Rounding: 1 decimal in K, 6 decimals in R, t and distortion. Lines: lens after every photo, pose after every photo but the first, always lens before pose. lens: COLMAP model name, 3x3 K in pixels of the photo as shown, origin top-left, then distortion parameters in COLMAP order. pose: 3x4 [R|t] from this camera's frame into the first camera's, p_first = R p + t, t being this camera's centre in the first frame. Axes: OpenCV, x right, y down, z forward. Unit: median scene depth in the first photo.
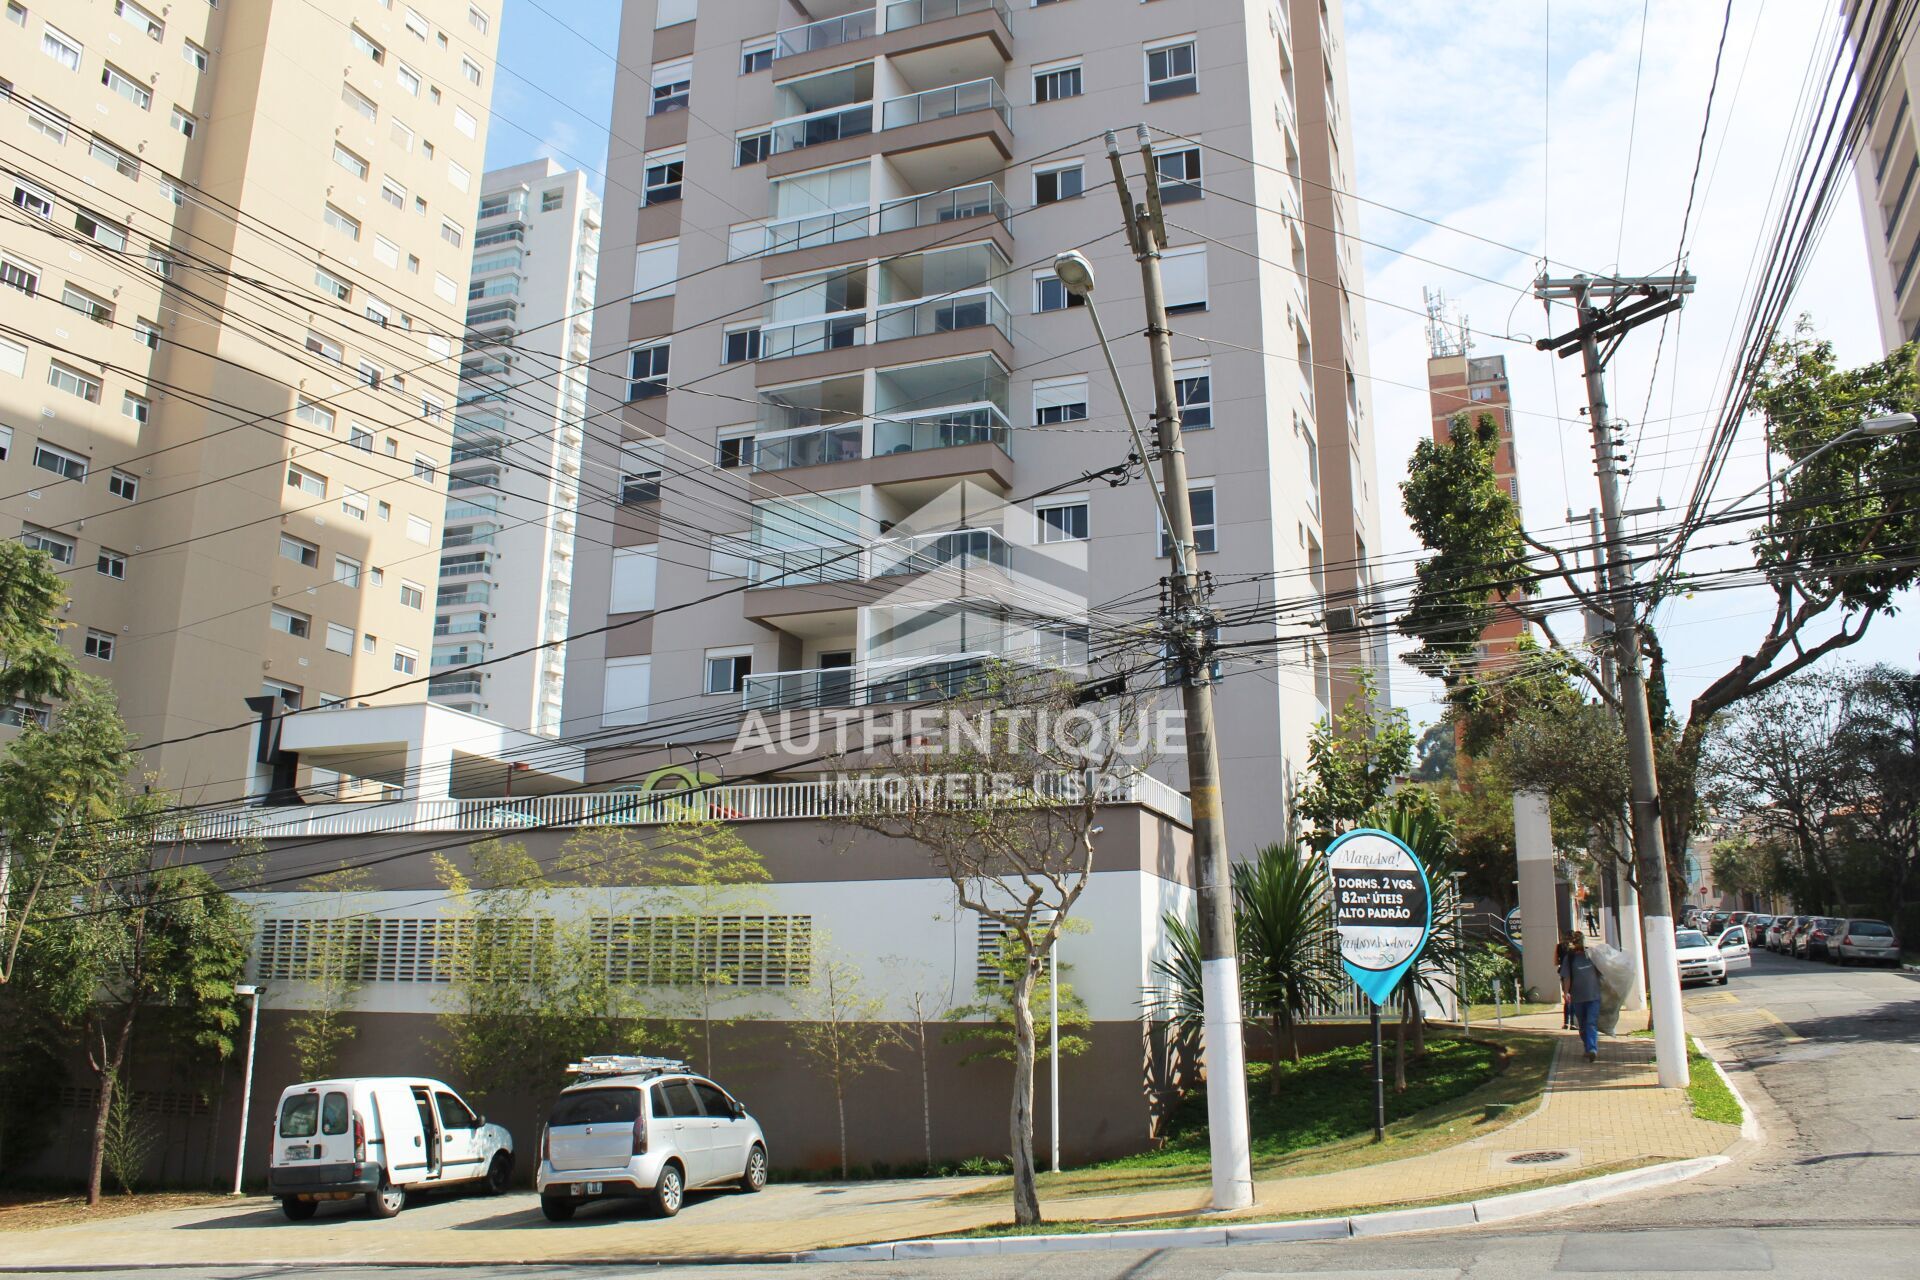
lens RADIAL K [[1629.4, 0, 957.9], [0, 1629.4, 639.7], [0, 0, 1]] dist [-0.166421, 0.135969]
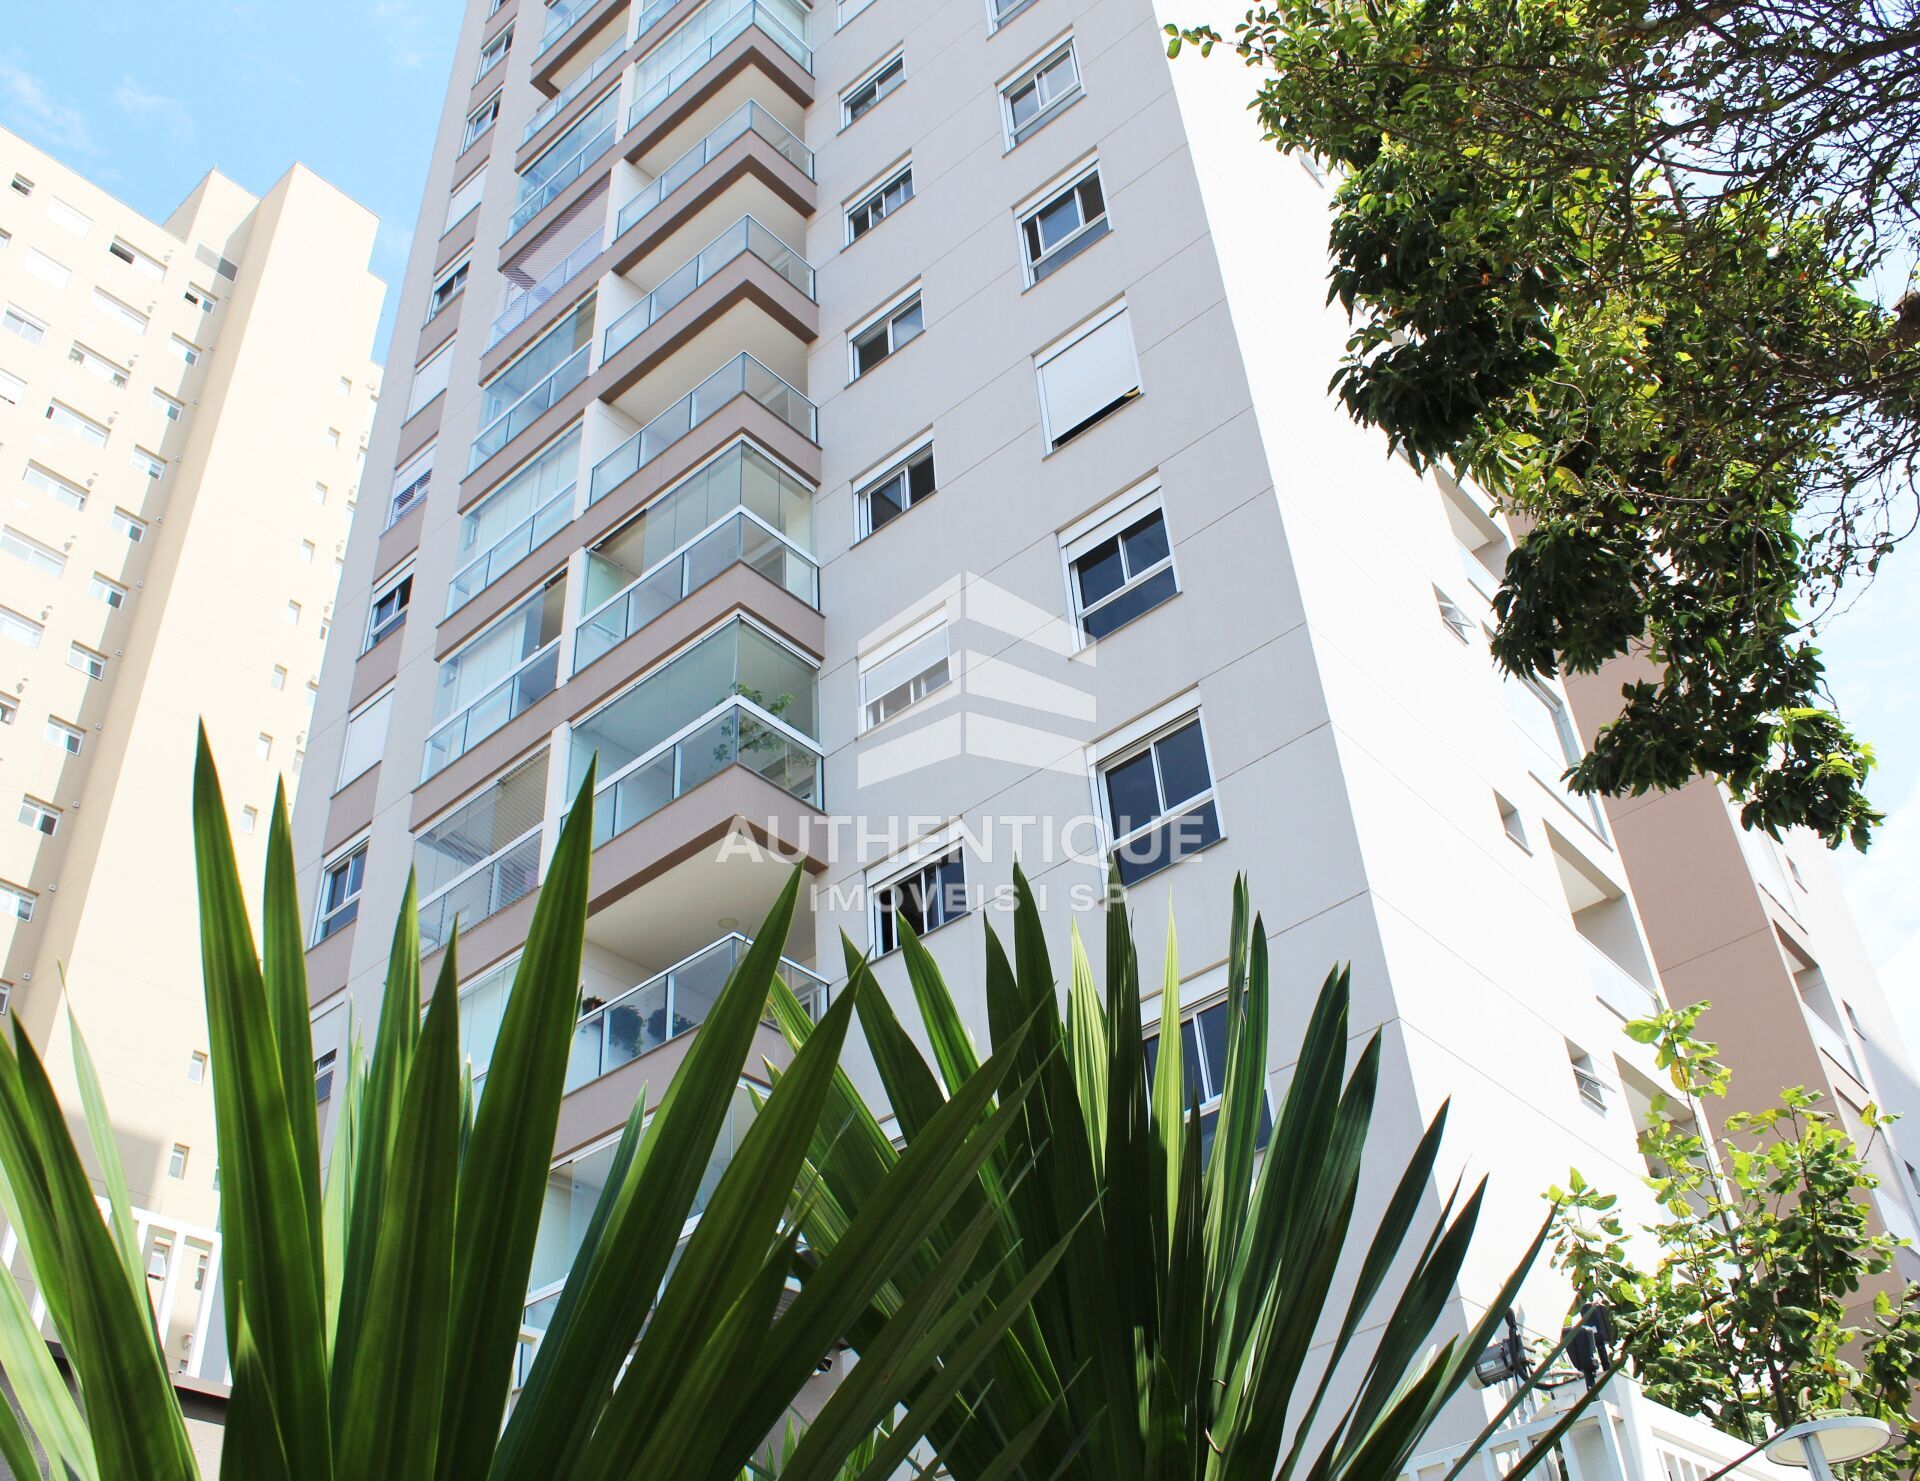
lens RADIAL K [[1874.6, 0, 971.5], [0, 1874.6, 713.2], [0, 0, 1]] dist [-0.116328, 0.000000]
pose [[0.943935, -0.257432, -0.206676, 0.181939], [0.151426, 0.893925, -0.421864, 0.092297], [0.293354, 0.366916, 0.882789, 0.501223]]
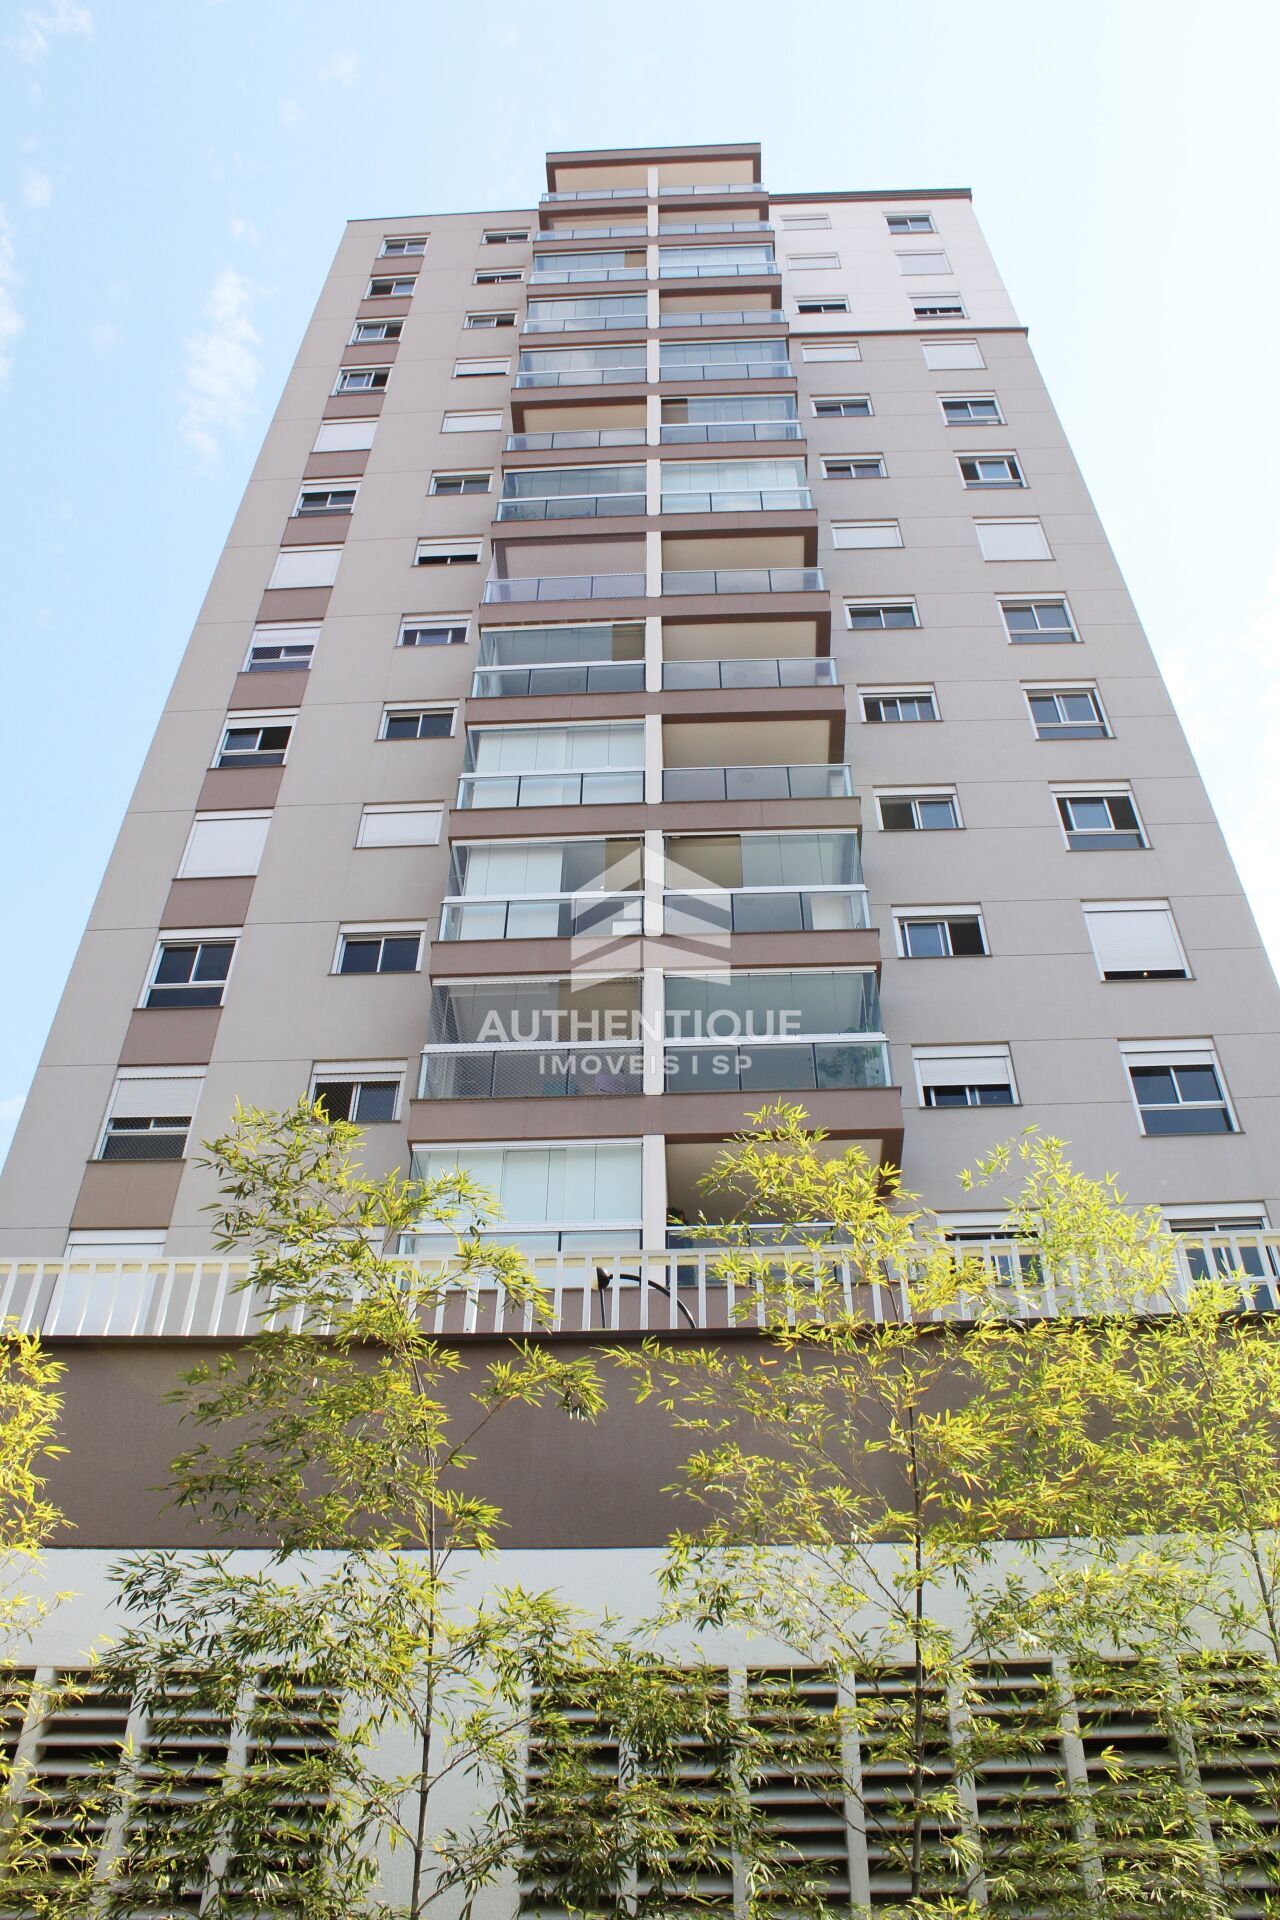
lens RADIAL K [[1629.4, 0, 636.2], [0, 1629.4, 988.9], [0, 0, 1]] dist [-0.166421, 0.135969]
pose [[0.944855, 0.224790, 0.238157, -0.189536], [-0.079099, 0.862335, -0.500121, 0.124878], [-0.317793, 0.453704, 0.832563, 0.503261]]
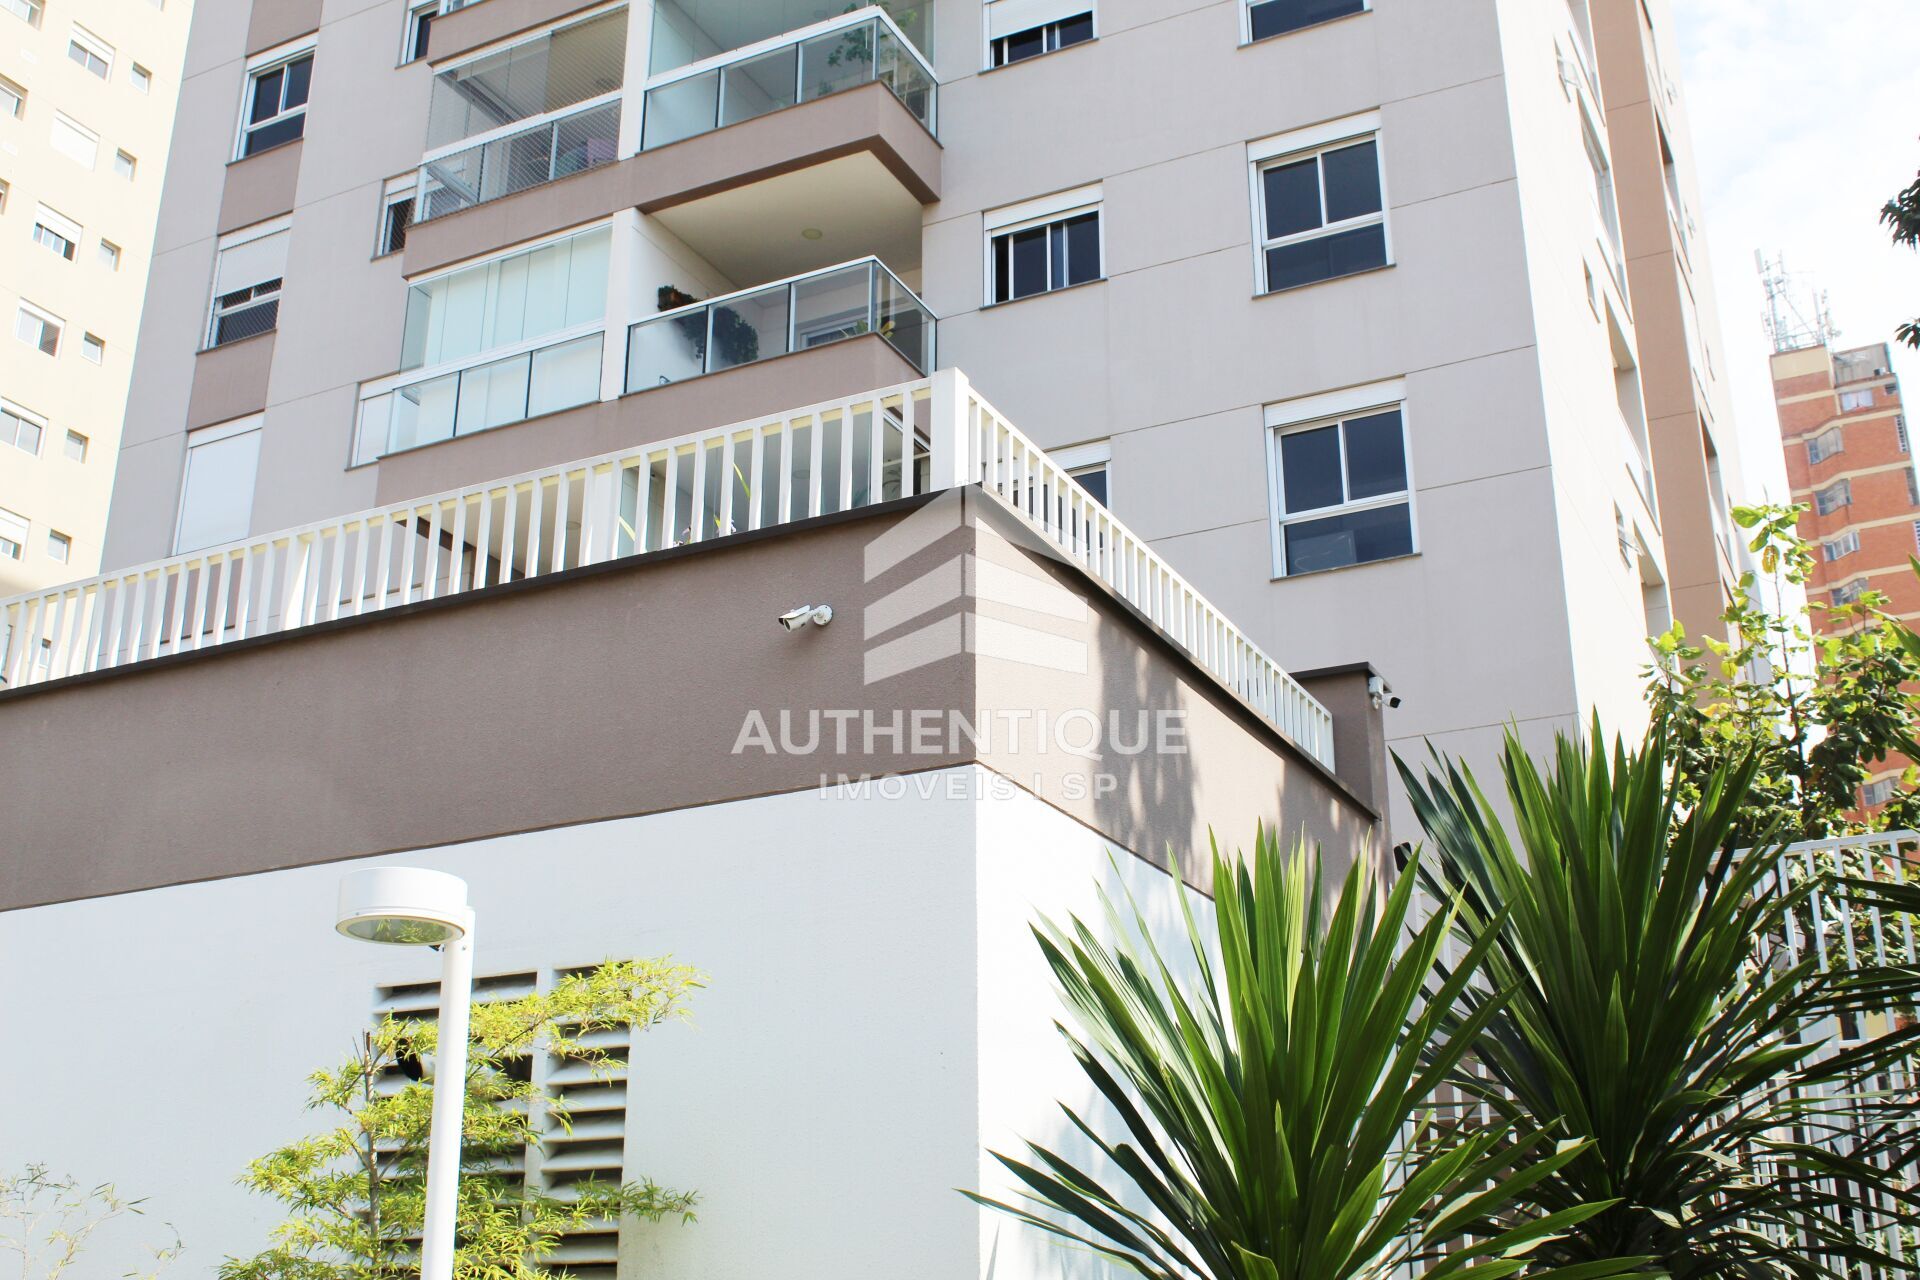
lens RADIAL K [[2131.0, 0, 948.3], [0, 2131.0, 612.9], [0, 0, 1]] dist [-0.063998, 0.000000]
pose [[0.995740, -0.040872, -0.082654, 0.076428], [0.030621, 0.992096, -0.121688, 0.090061], [0.086975, 0.118638, 0.989121, 0.399325]]
